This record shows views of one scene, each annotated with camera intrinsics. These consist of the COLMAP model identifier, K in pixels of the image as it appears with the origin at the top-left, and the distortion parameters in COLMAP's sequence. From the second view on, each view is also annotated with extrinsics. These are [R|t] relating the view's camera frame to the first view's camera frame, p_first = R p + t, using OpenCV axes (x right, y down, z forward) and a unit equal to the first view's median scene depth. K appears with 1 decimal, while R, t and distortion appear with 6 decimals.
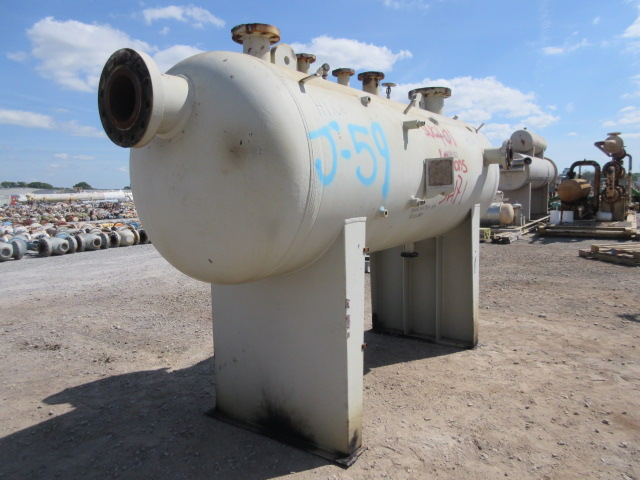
lens RADIAL K [[477.7, 0, 319.6], [0, 477.7, 238.9], [0, 0, 1]] dist [0.000955, 0.003517]
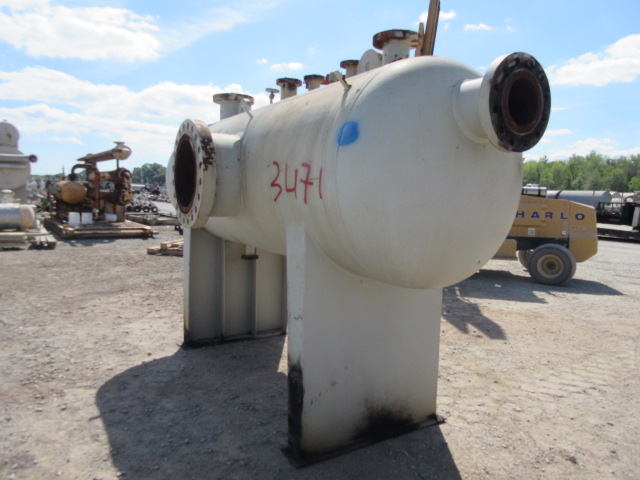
lens RADIAL K [[477.7, 0, 319.5], [0, 477.7, 240.8], [0, 0, 1]] dist [0.000955, 0.003517]
pose [[0.387329, -0.059535, 0.920017, -0.675354], [0.058265, 0.997499, 0.040019, -0.032911], [-0.920099, 0.038104, 0.389829, 0.455771]]
